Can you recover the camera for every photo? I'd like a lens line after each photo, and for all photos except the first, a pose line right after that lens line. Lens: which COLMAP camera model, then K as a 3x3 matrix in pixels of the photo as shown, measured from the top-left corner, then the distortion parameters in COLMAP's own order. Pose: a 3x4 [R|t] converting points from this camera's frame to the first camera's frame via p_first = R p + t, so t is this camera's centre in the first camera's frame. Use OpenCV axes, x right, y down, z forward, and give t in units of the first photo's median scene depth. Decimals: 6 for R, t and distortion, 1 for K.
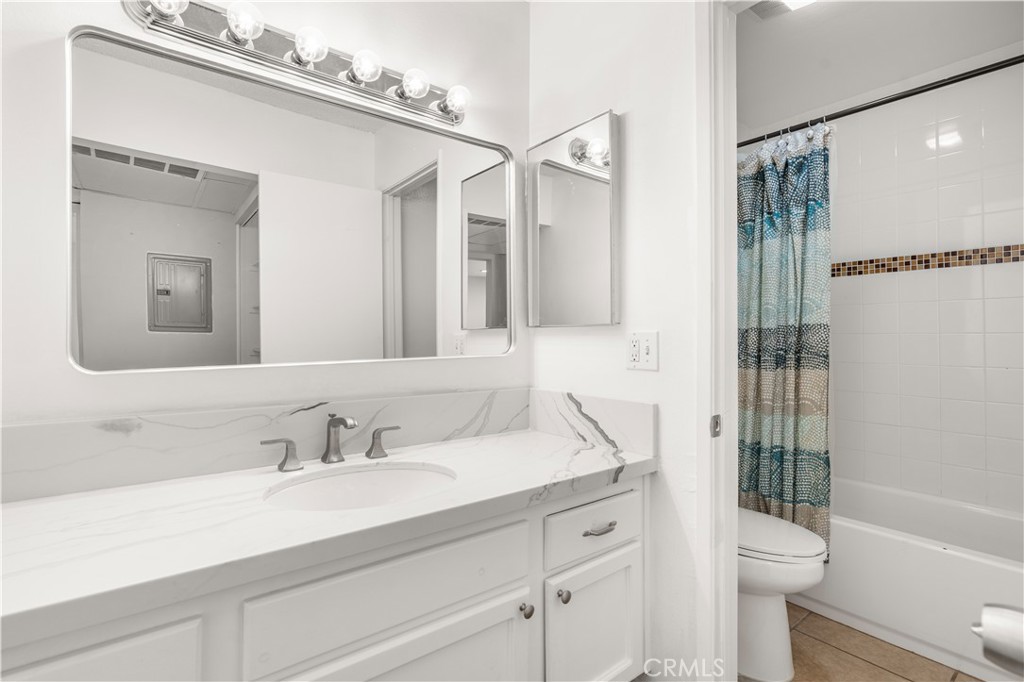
lens RADIAL K [[476.3, 0, 513.1], [0, 476.3, 345.5], [0, 0, 1]] dist [-0.011164, 0.004602]
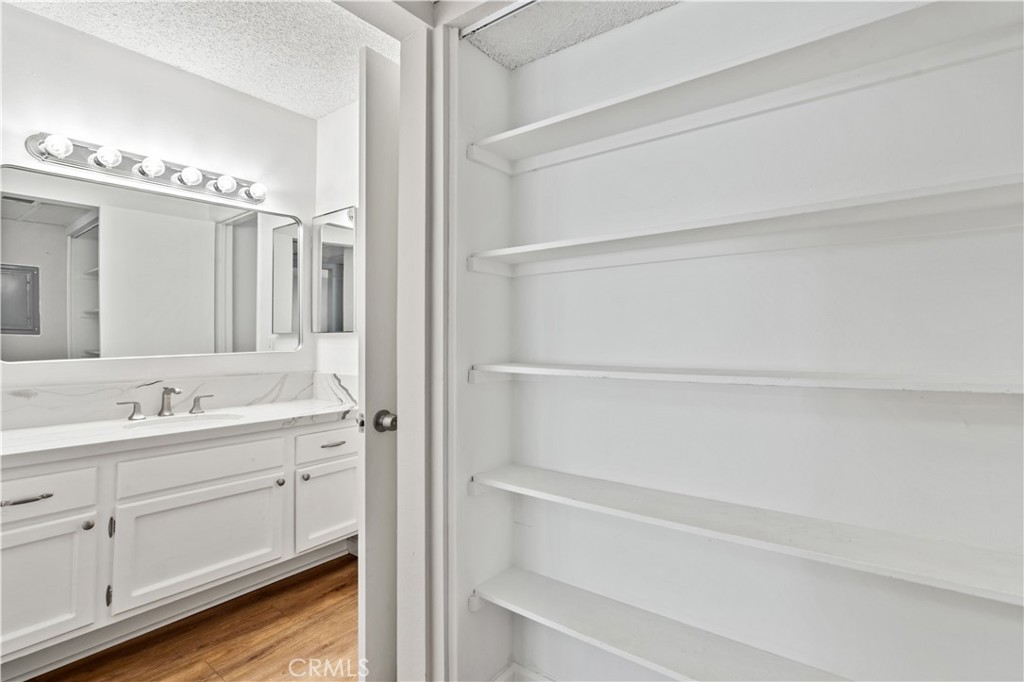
lens RADIAL K [[476.3, 0, 512.8], [0, 476.3, 331.9], [0, 0, 1]] dist [-0.011164, 0.004602]
pose [[0.965816, -0.003094, 0.259212, 0.311423], [0.009890, 0.999641, -0.024918, 0.004270], [-0.259042, 0.026629, 0.965499, -0.790303]]
